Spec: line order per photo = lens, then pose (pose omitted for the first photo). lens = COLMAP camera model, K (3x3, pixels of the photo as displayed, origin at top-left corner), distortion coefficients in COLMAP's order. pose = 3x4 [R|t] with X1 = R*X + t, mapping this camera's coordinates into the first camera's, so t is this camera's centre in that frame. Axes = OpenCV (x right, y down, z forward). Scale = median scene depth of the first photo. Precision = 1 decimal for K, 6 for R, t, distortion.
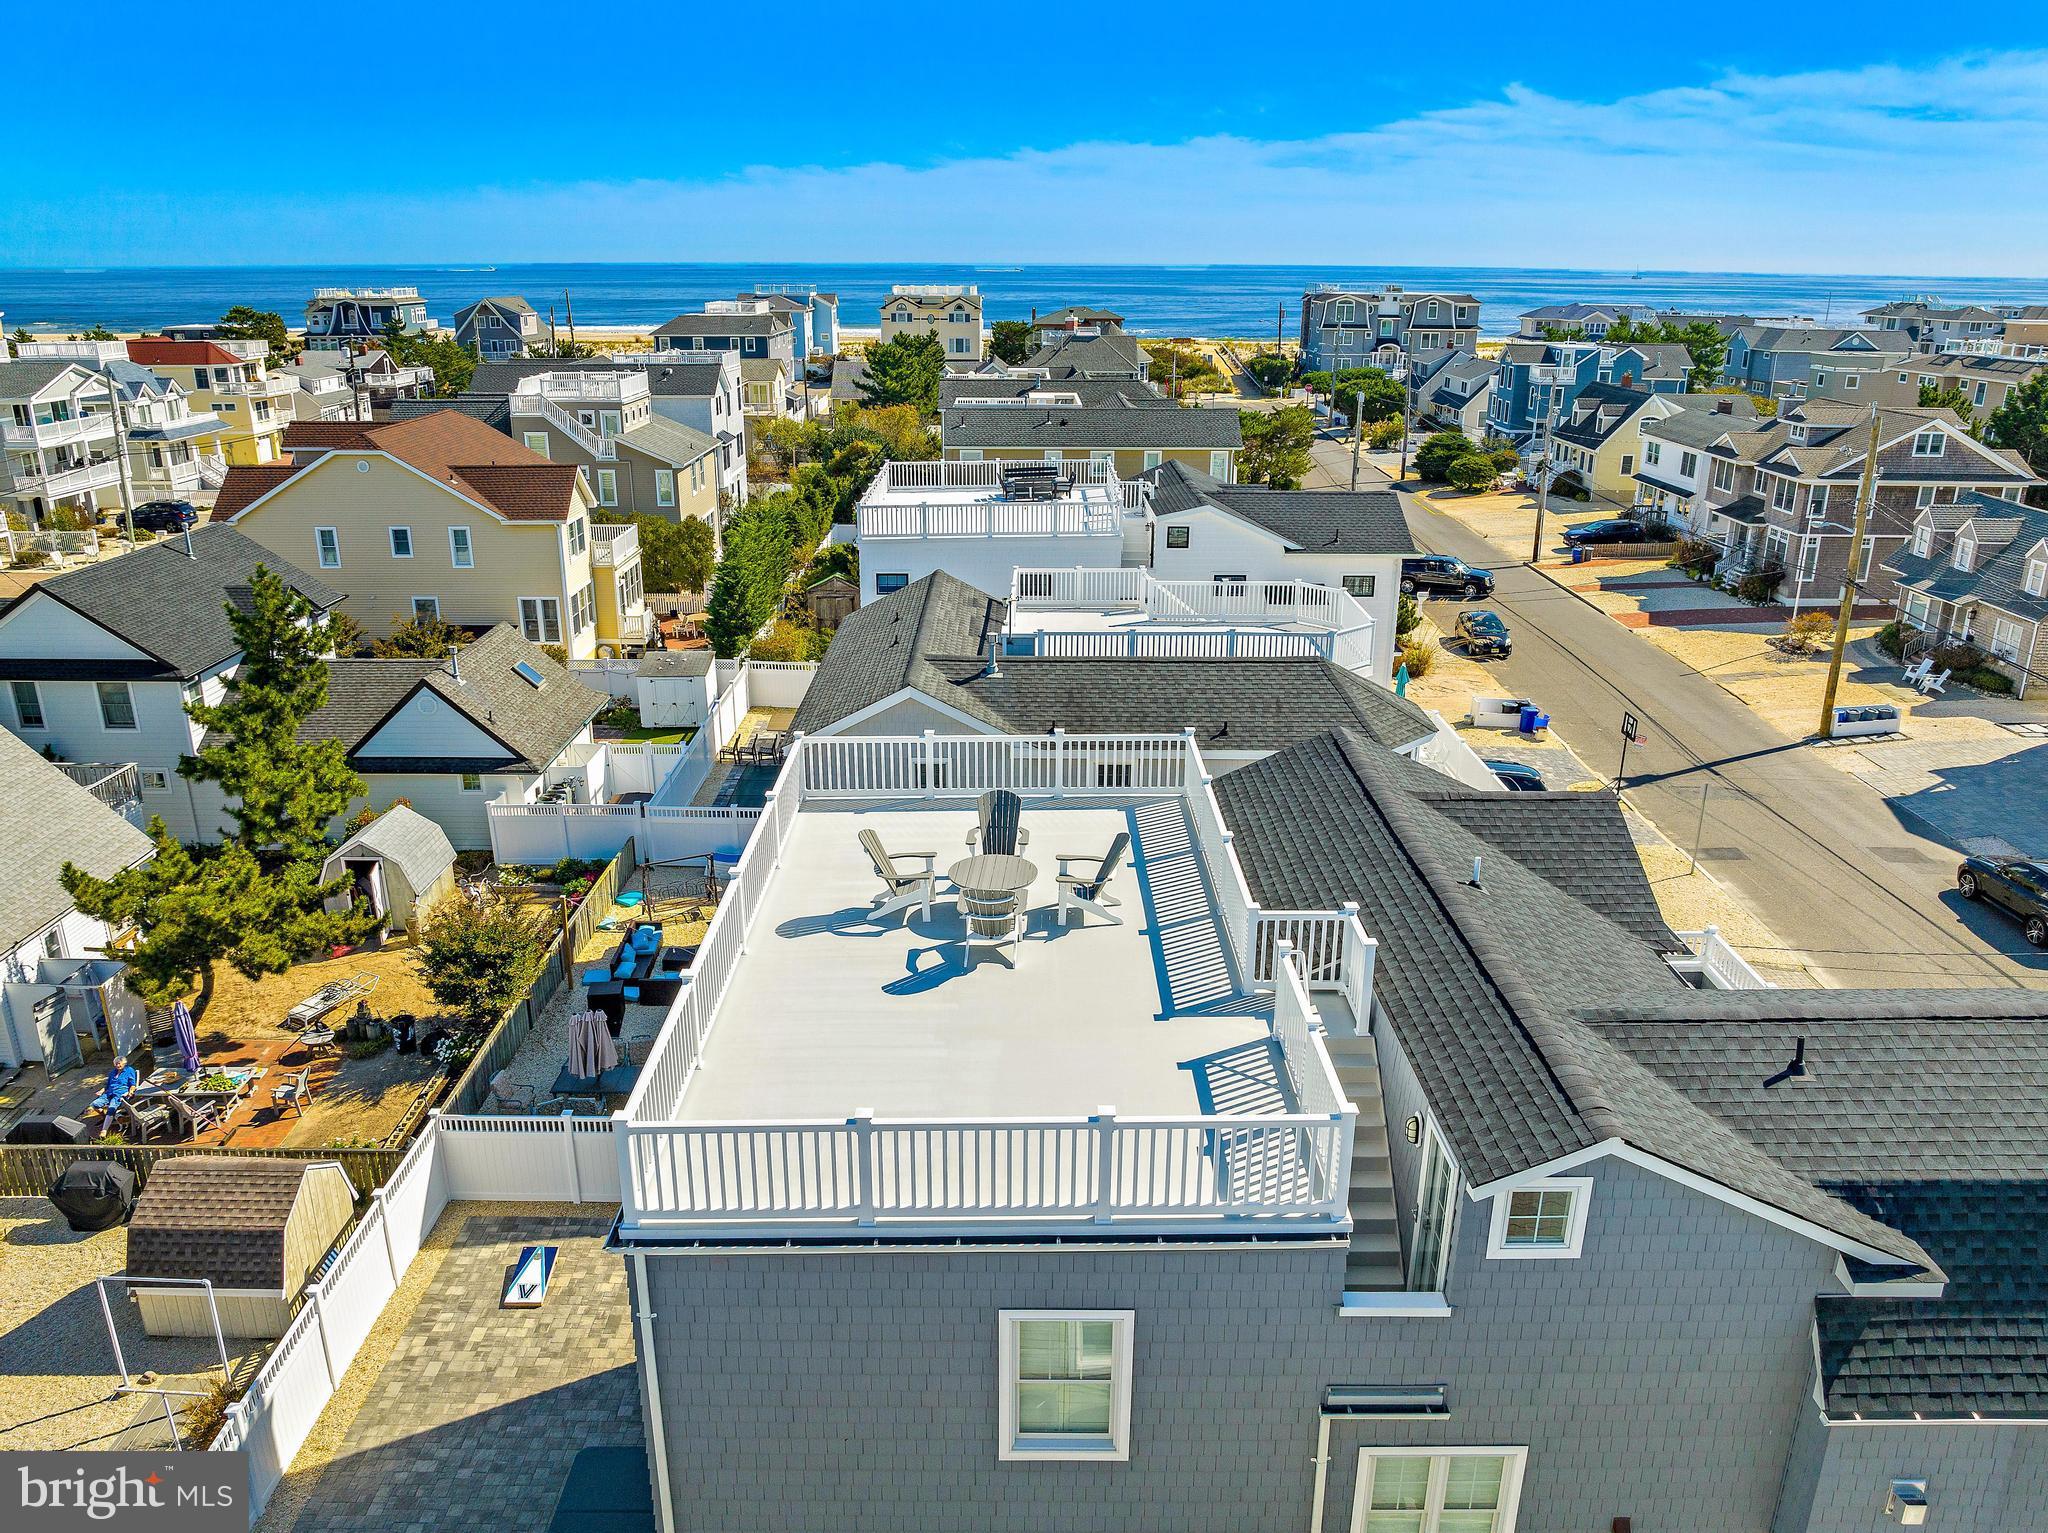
lens RADIAL K [[1464.7, 0, 1024.1], [0, 1464.7, 773.2], [0, 0, 1]] dist [-0.034496, -0.009468]
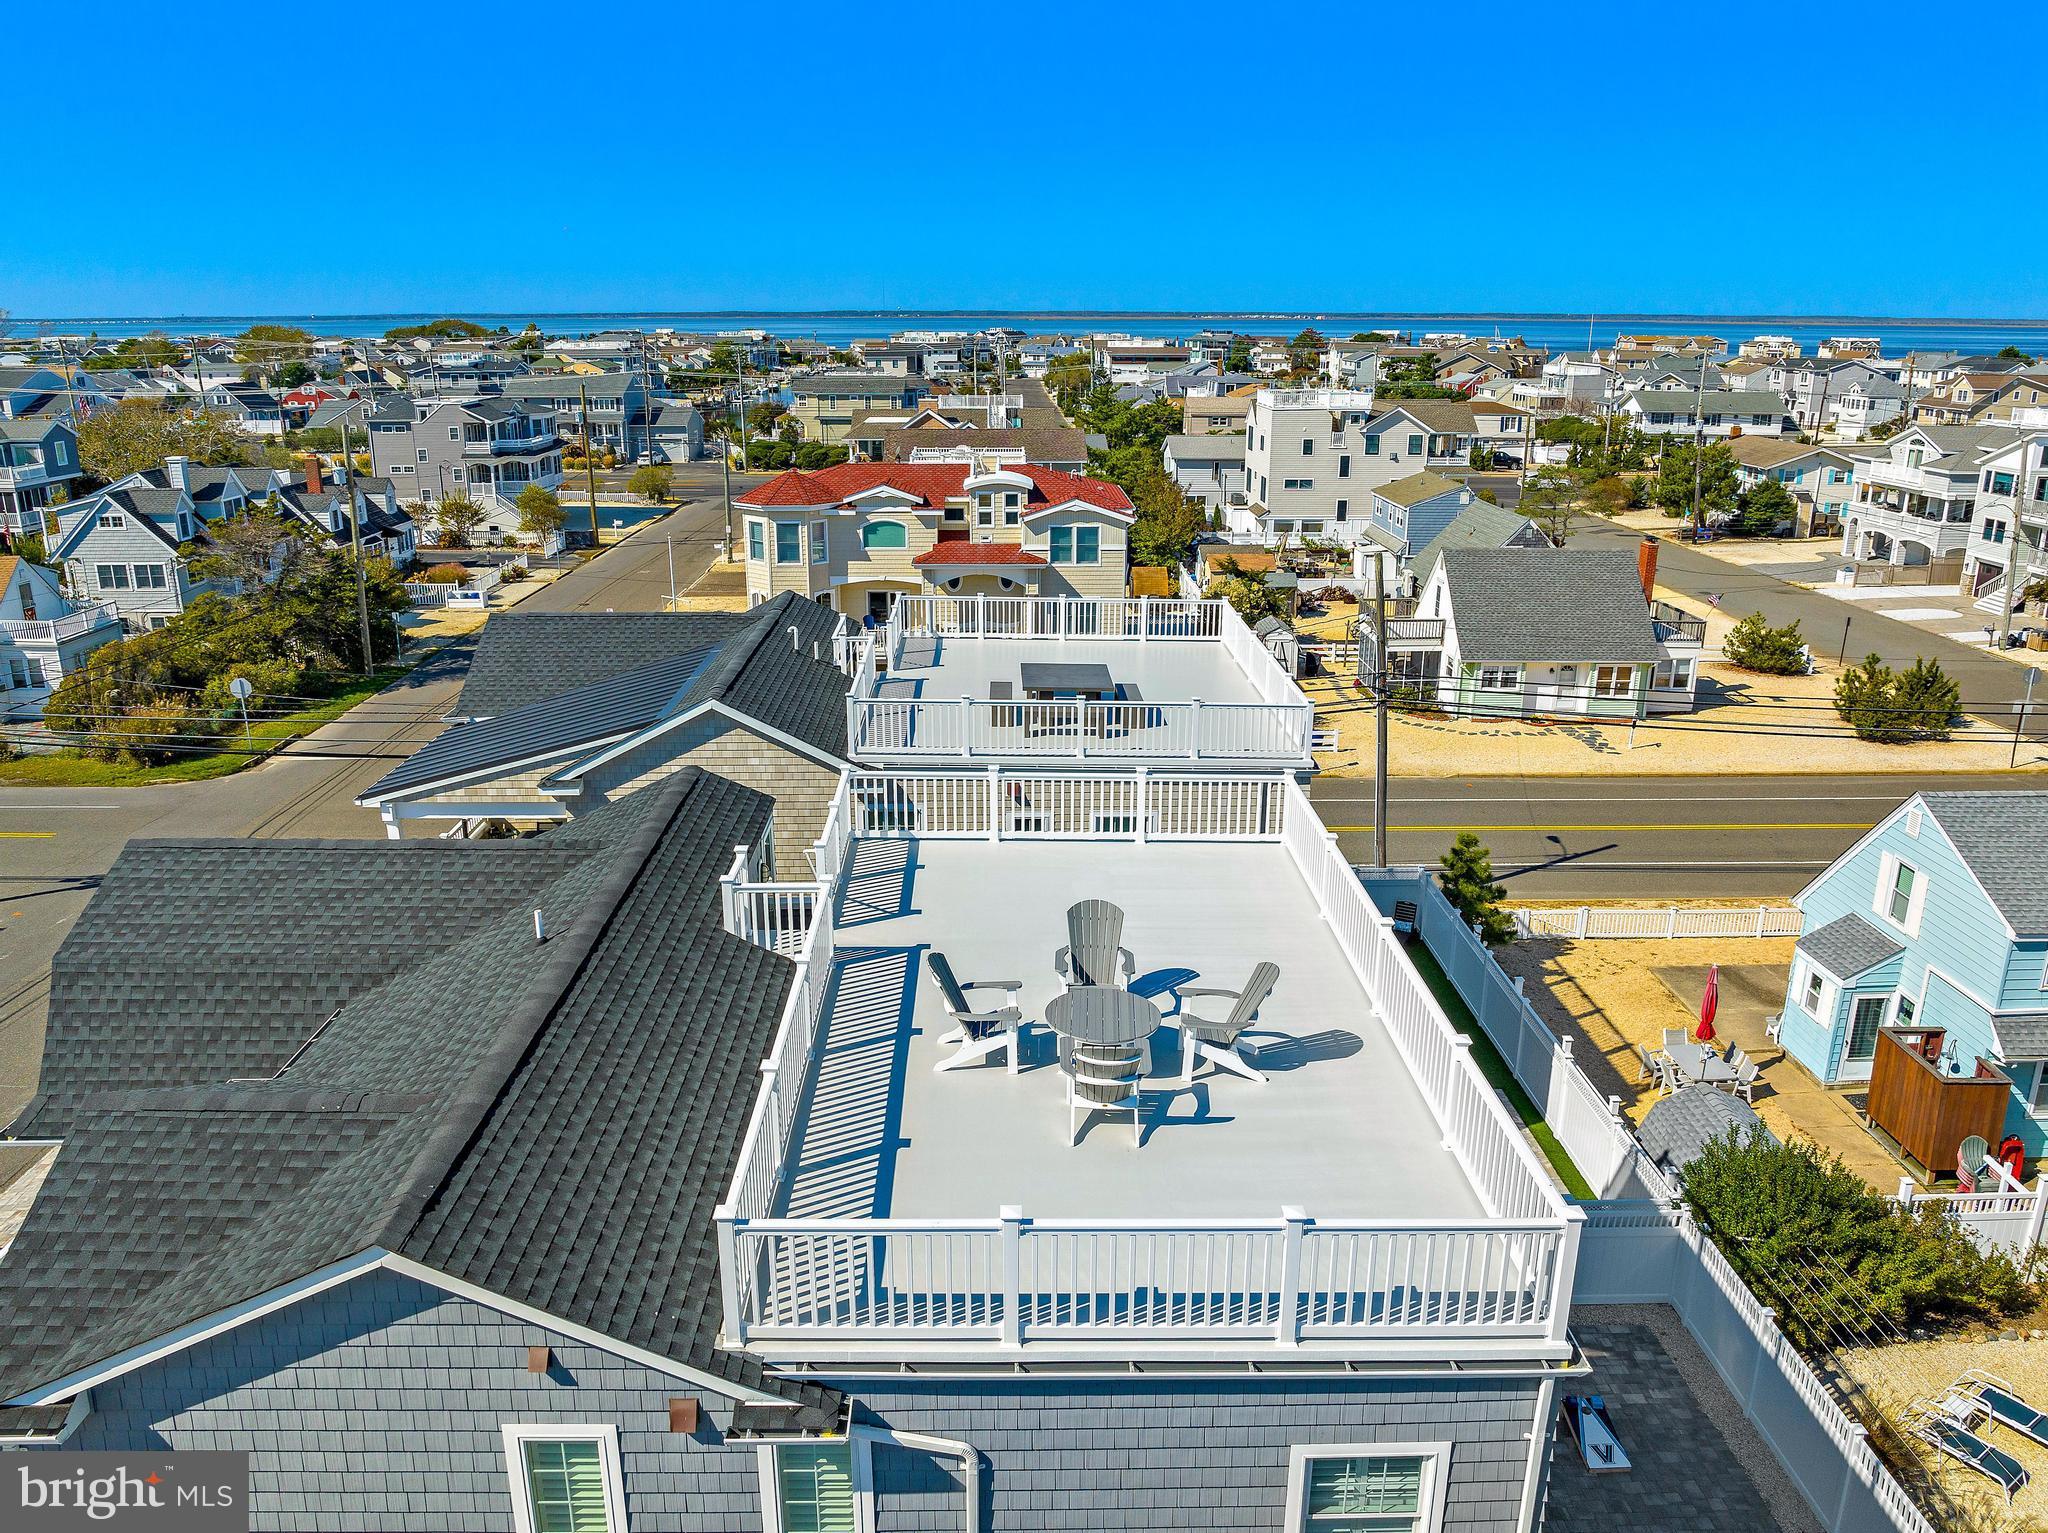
lens RADIAL K [[1481.1, 0, 1024.0], [0, 1481.1, 766.5], [0, 0, 1]] dist [-0.038777, -0.001854]
pose [[-0.999836, 0.000877, -0.018080, 0.008680], [-0.010023, 0.804889, 0.593340, -0.126104], [0.015073, 0.593424, -0.804749, 0.389897]]
